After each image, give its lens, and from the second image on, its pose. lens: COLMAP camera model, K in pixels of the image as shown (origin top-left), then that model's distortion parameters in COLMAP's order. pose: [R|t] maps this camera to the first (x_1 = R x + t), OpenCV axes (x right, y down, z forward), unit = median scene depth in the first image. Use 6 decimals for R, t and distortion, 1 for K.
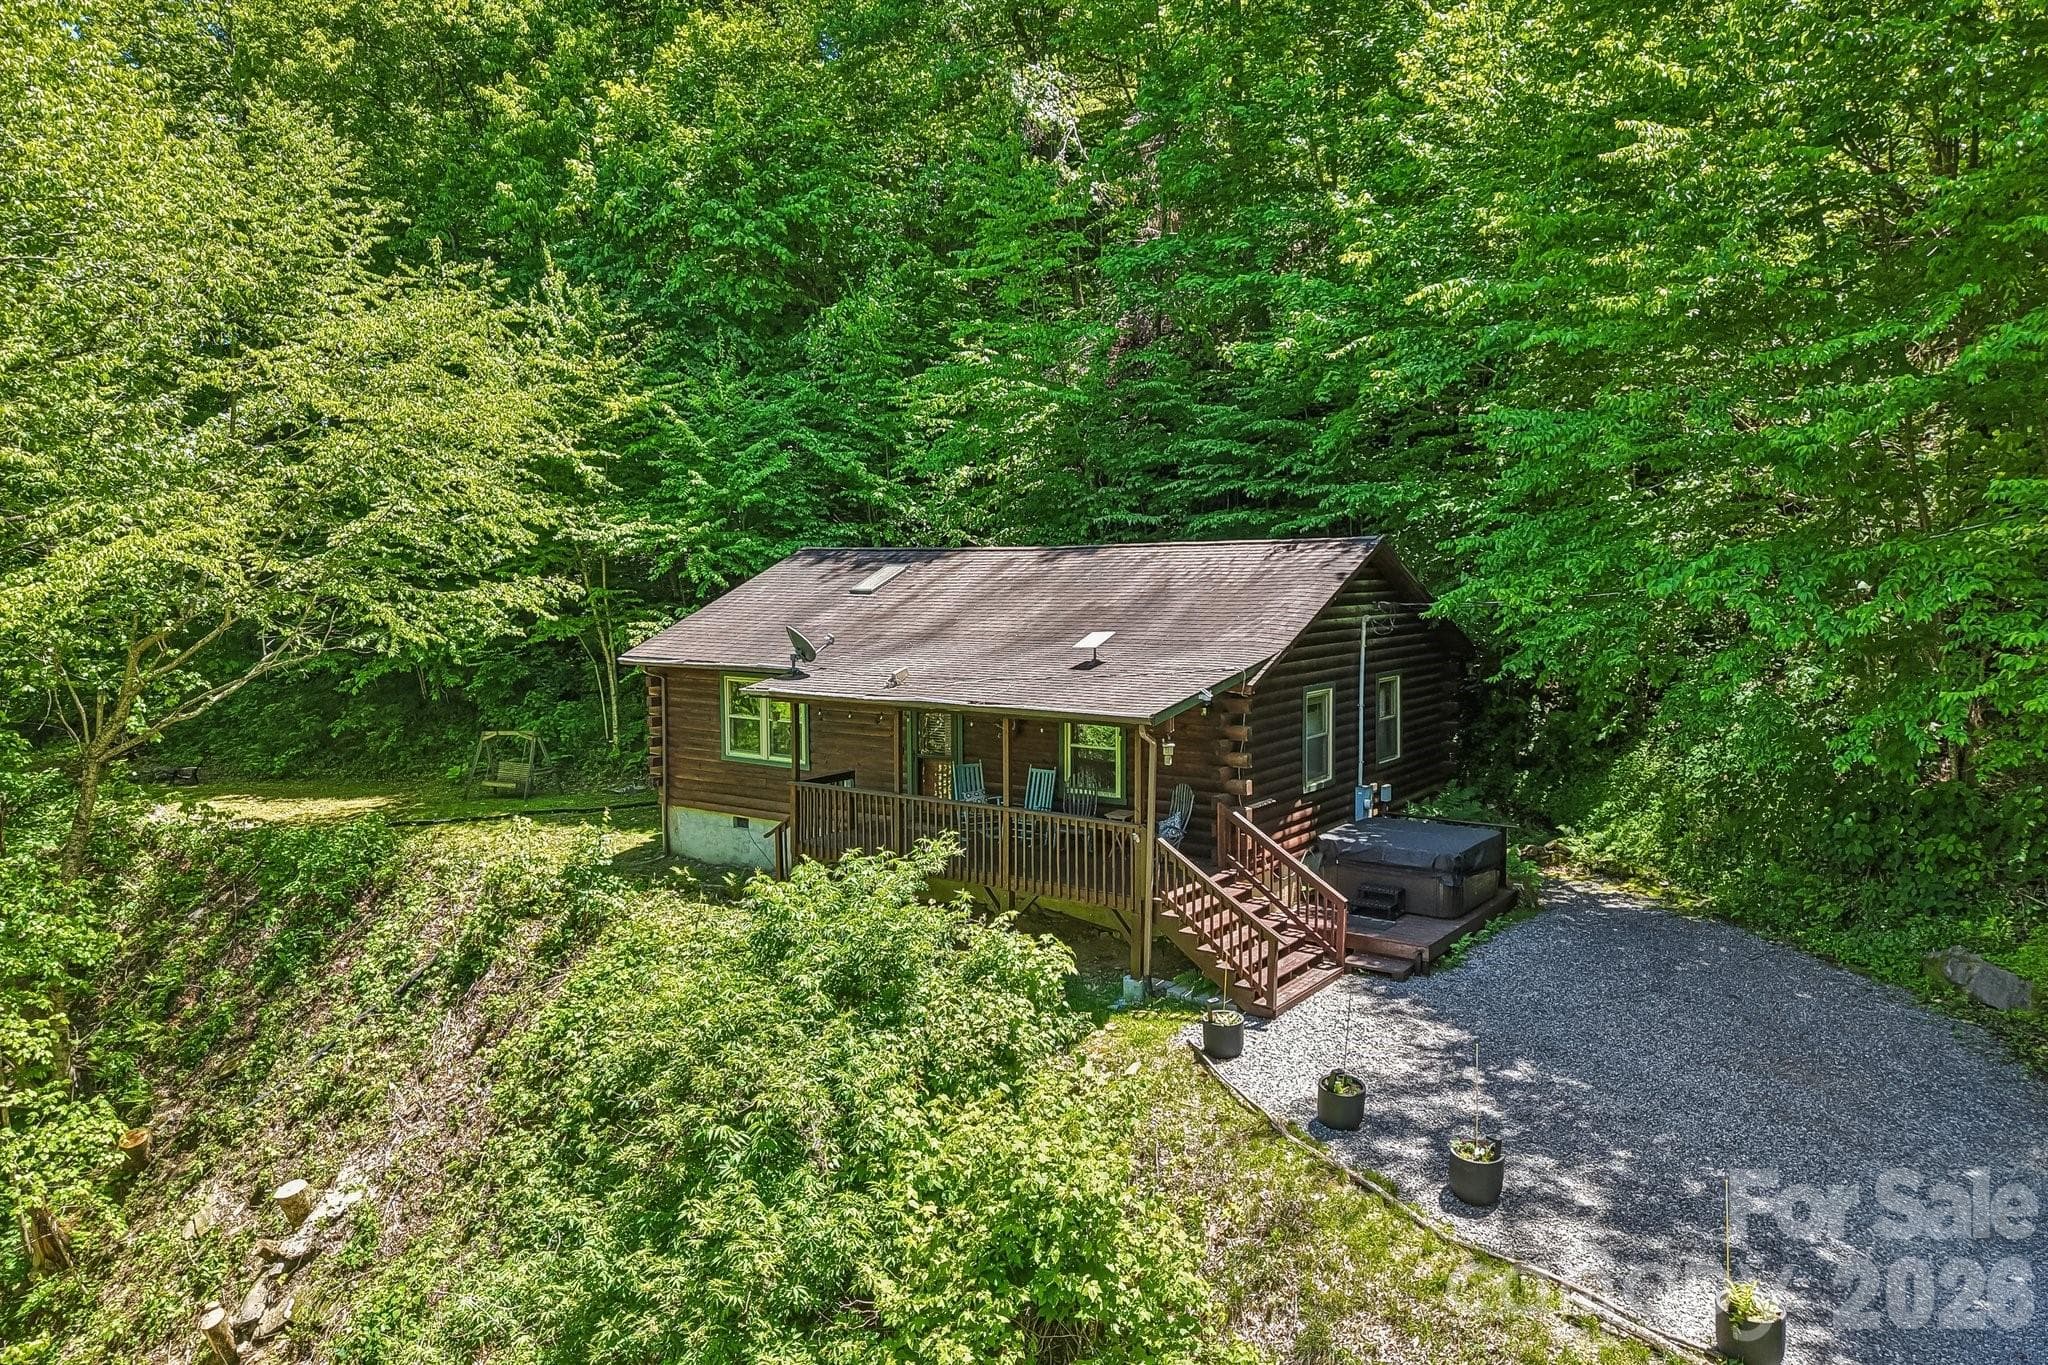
lens RADIAL K [[1364.4, 0, 1019.3], [0, 1364.4, 662.9], [0, 0, 1]] dist [0.012253, -0.005615]
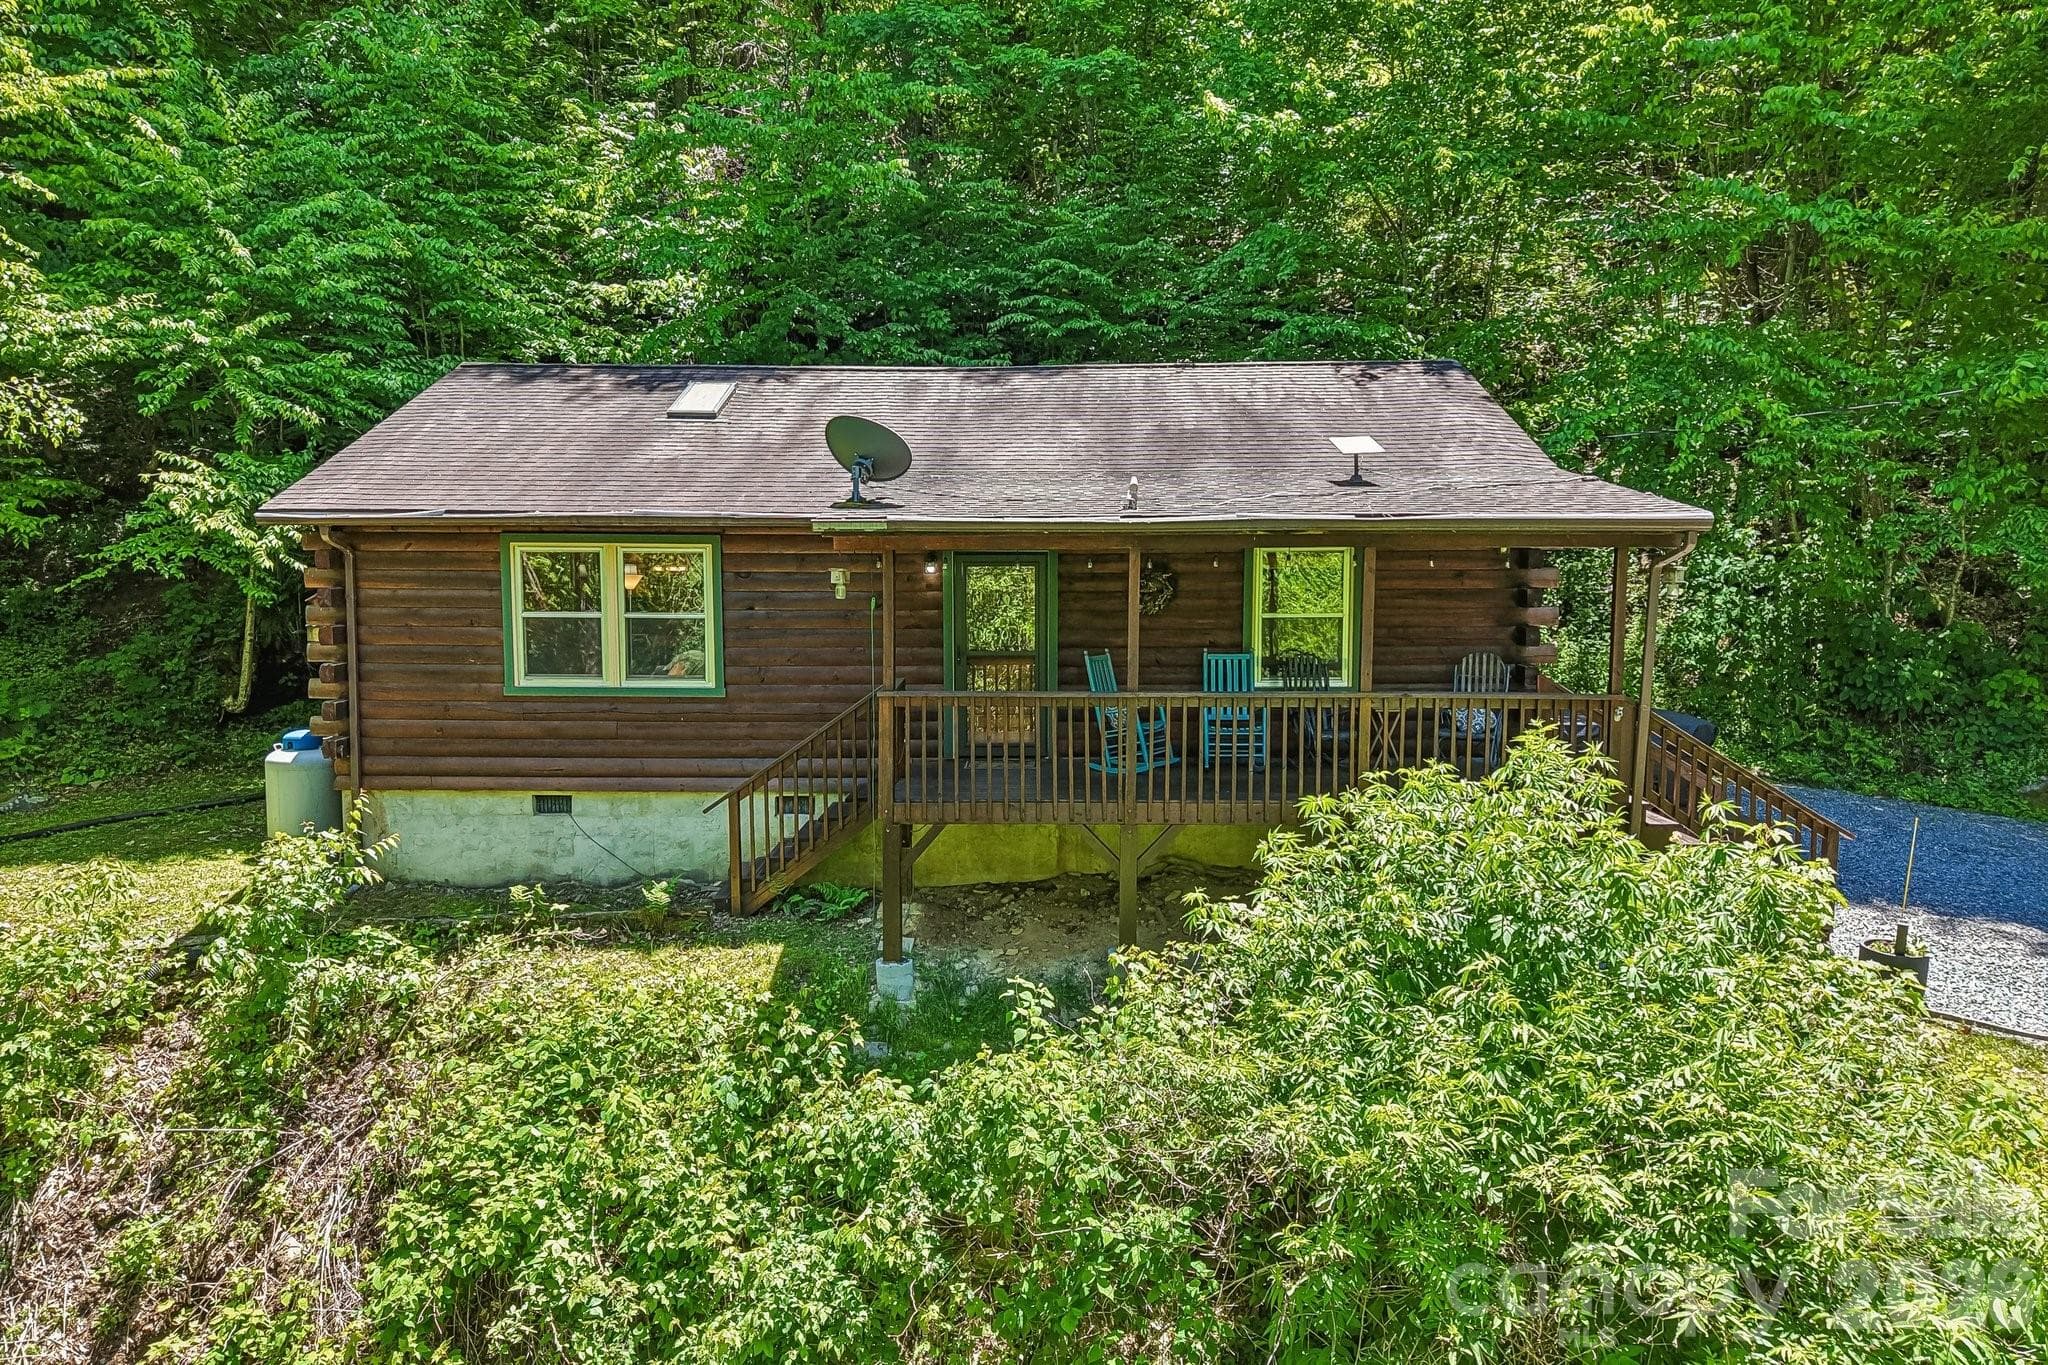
lens RADIAL K [[1364.4, 0, 1022.9], [0, 1364.4, 689.6], [0, 0, 1]] dist [0.012253, -0.005615]
pose [[0.823831, -0.047543, 0.564839, -0.412525], [0.035110, 0.998843, 0.032864, 0.066615], [-0.565748, -0.007242, 0.824547, 0.486186]]
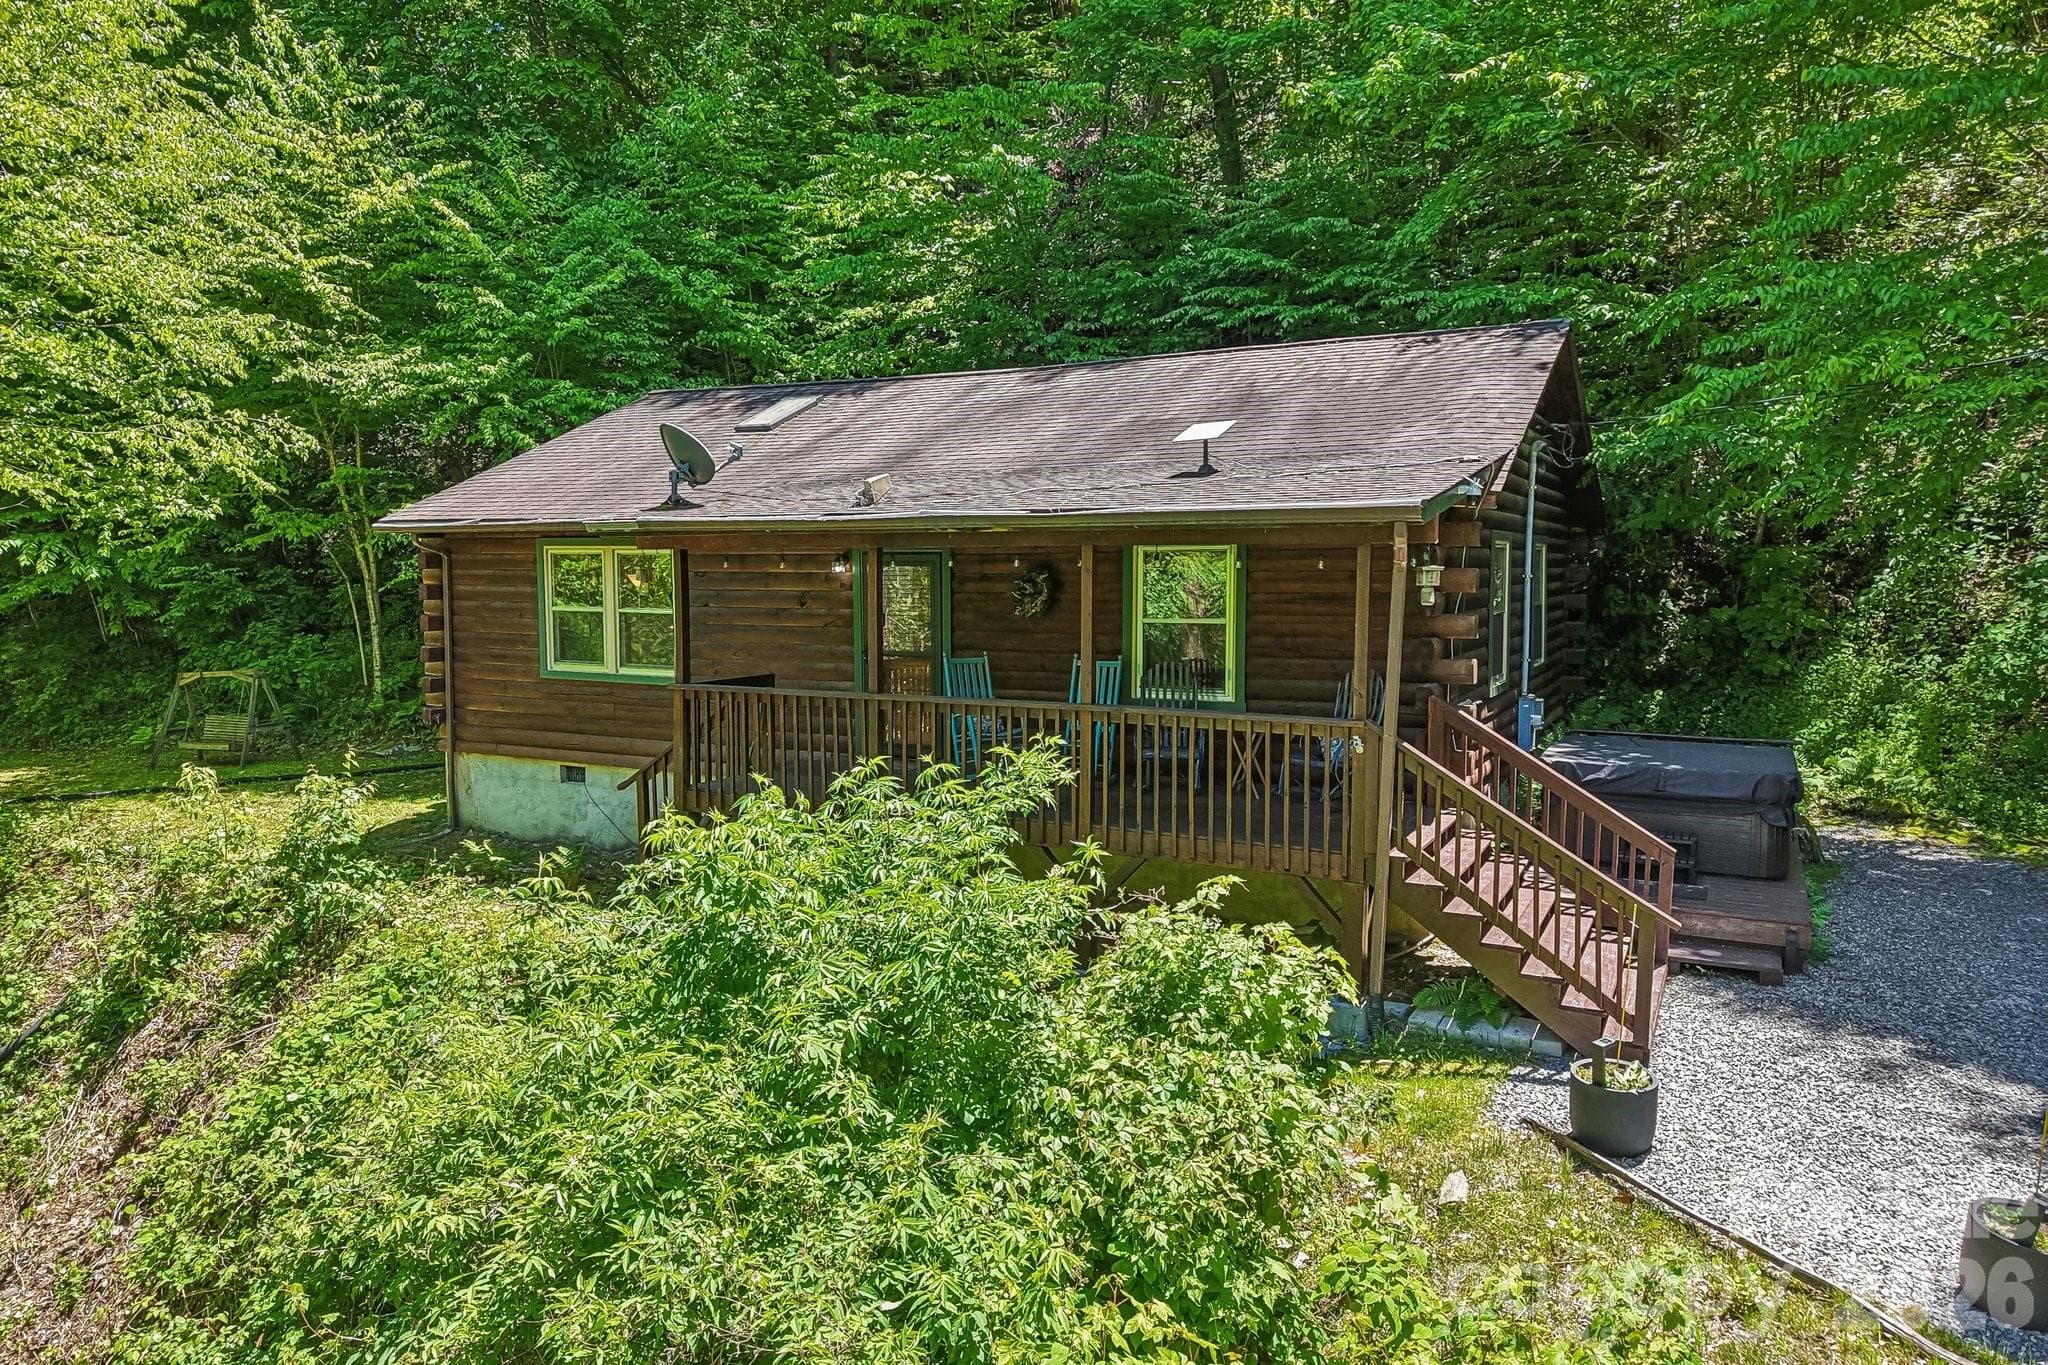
lens RADIAL K [[1364.4, 0, 1025.9], [0, 1364.4, 695.9], [0, 0, 1]] dist [0.012253, -0.005615]
pose [[0.989449, -0.008611, 0.144623, -0.097936], [0.004993, 0.999666, 0.025362, 0.074385], [-0.144793, -0.024372, 0.989162, 0.376874]]
